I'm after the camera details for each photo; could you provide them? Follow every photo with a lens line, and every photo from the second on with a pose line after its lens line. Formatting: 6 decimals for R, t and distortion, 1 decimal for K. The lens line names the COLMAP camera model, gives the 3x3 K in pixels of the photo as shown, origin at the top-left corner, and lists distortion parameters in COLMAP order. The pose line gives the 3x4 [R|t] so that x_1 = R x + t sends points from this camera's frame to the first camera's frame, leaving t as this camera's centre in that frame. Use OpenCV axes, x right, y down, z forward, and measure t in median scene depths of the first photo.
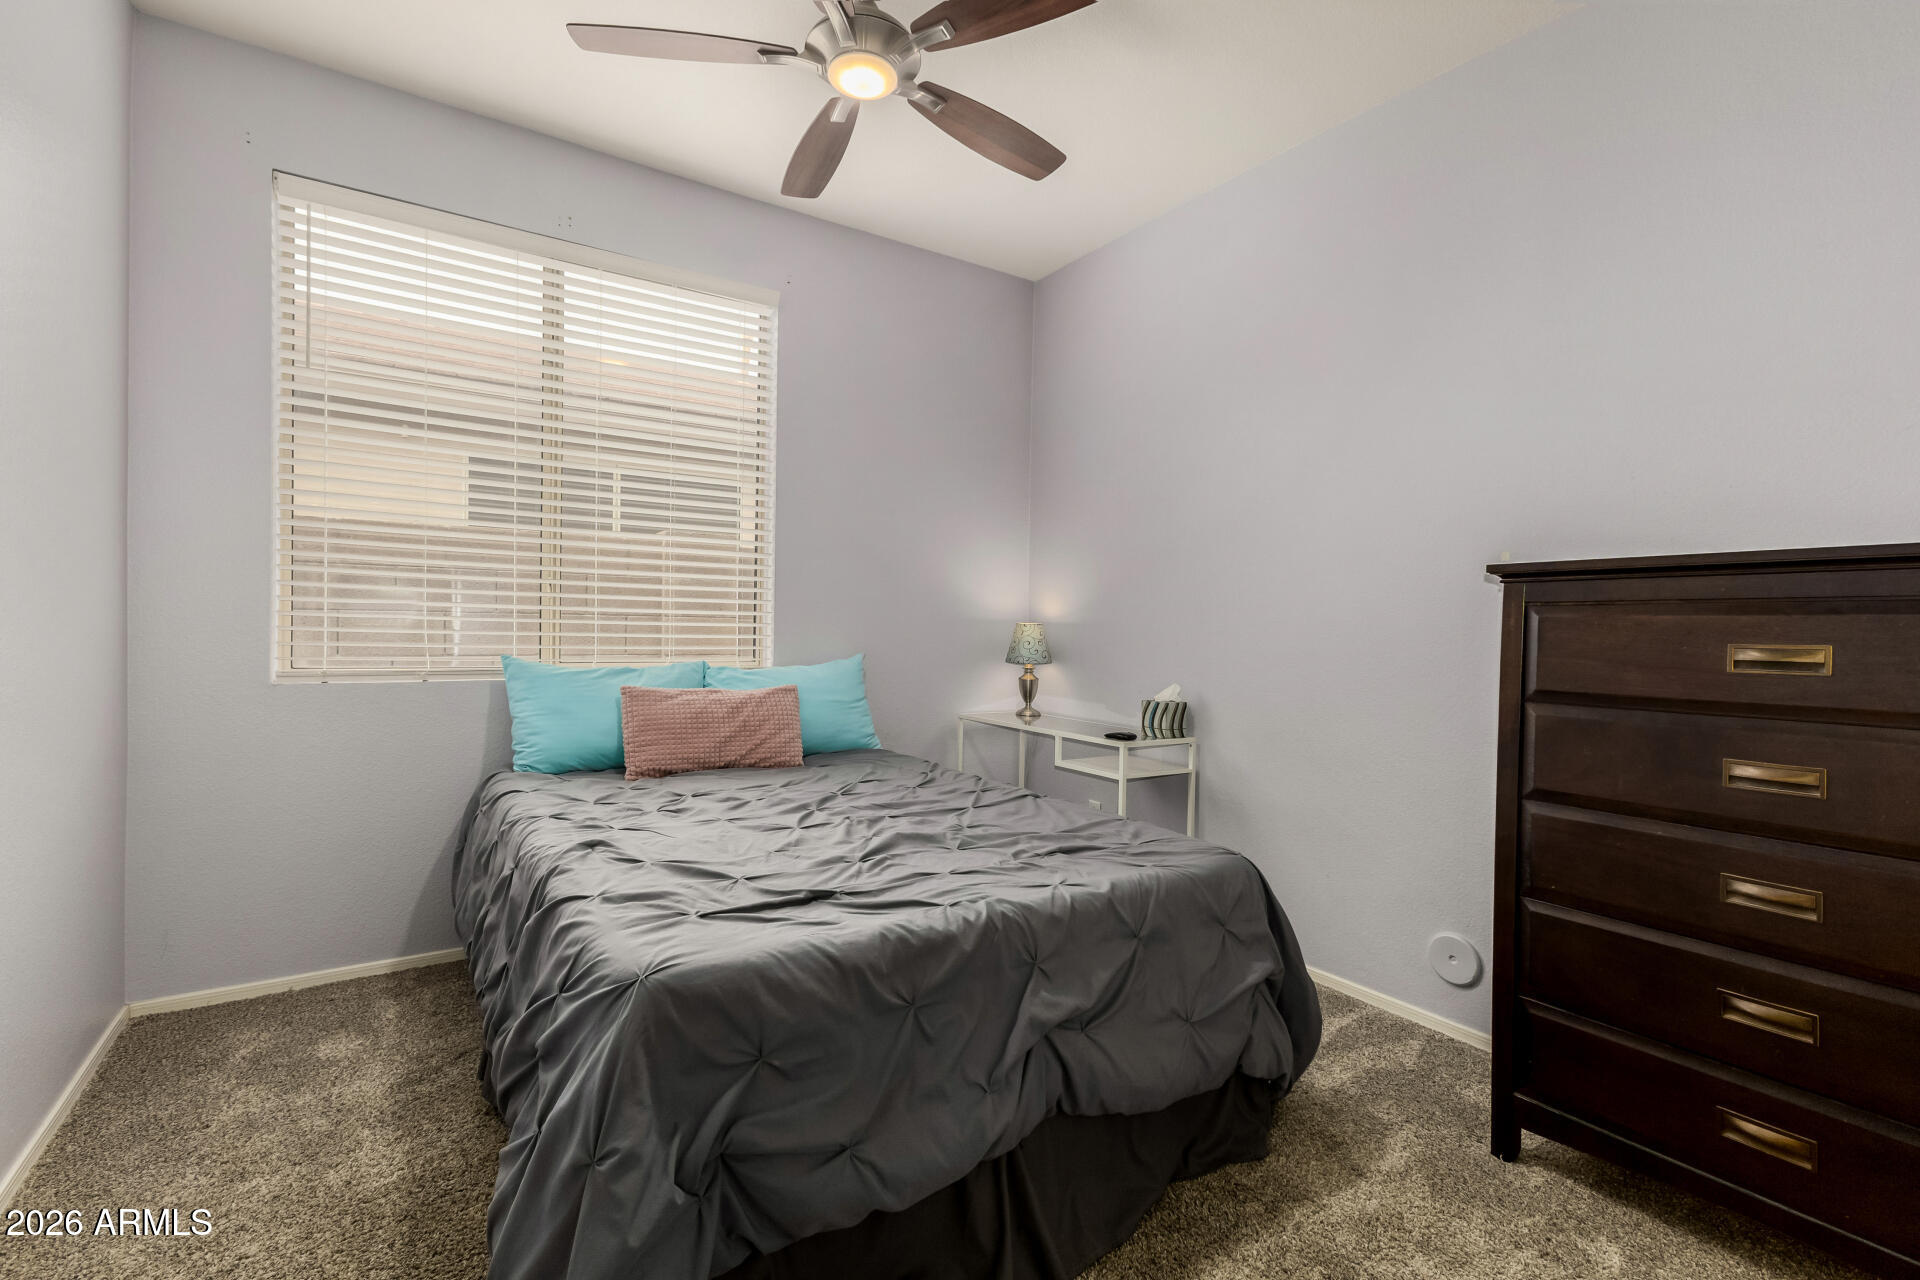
lens RADIAL K [[851.5, 0, 958.1], [0, 851.5, 630.8], [0, 0, 1]] dist [0.002181, -0.000008]
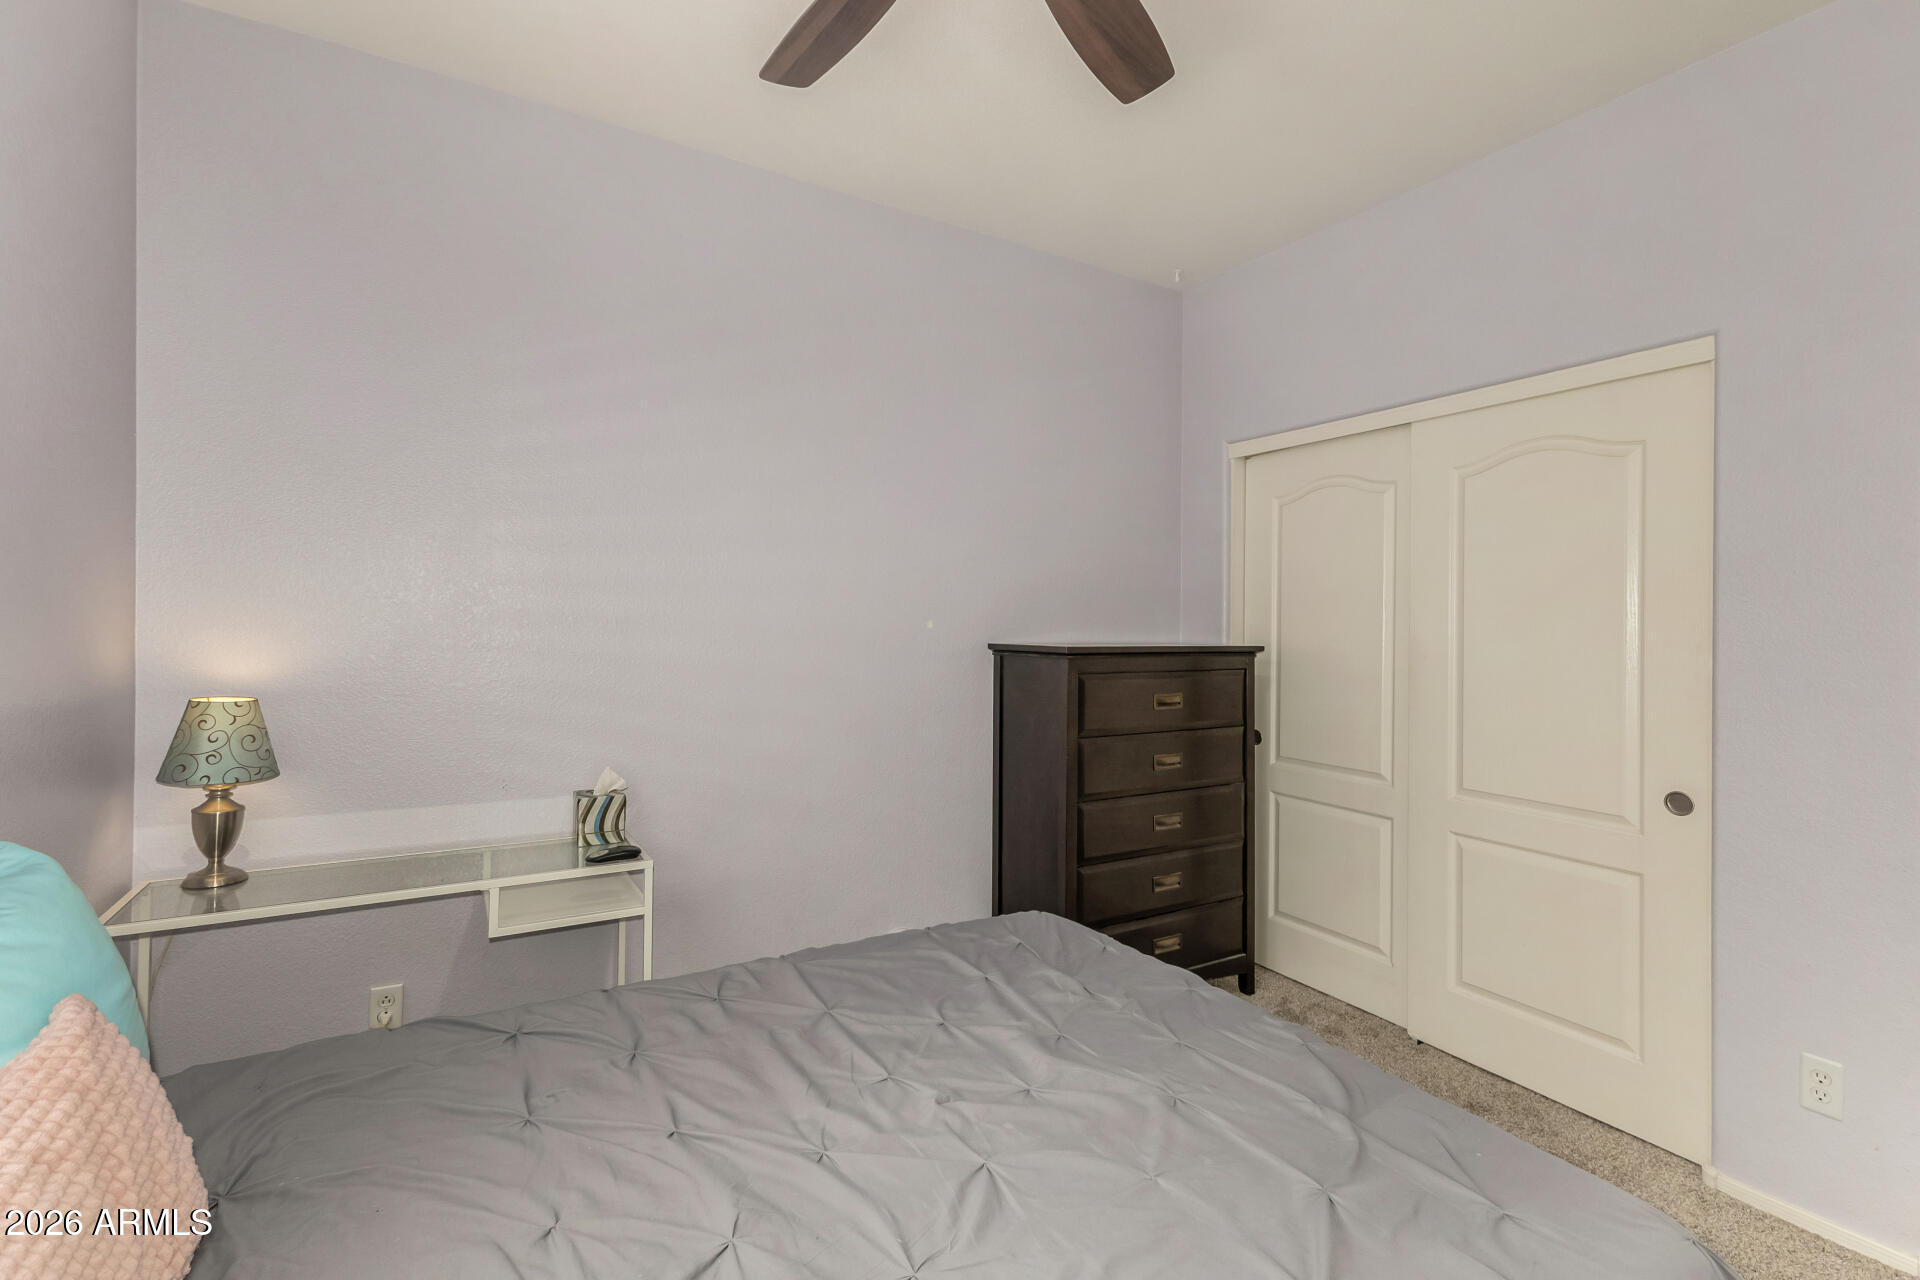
lens RADIAL K [[851.5, 0, 958.1], [0, 851.5, 630.8], [0, 0, 1]] dist [0.002181, -0.000008]
pose [[0.017965, 0.026476, 0.999488, -0.491707], [0.007495, 0.999618, -0.026614, -0.038355], [-0.999811, 0.007969, 0.017760, 0.676502]]
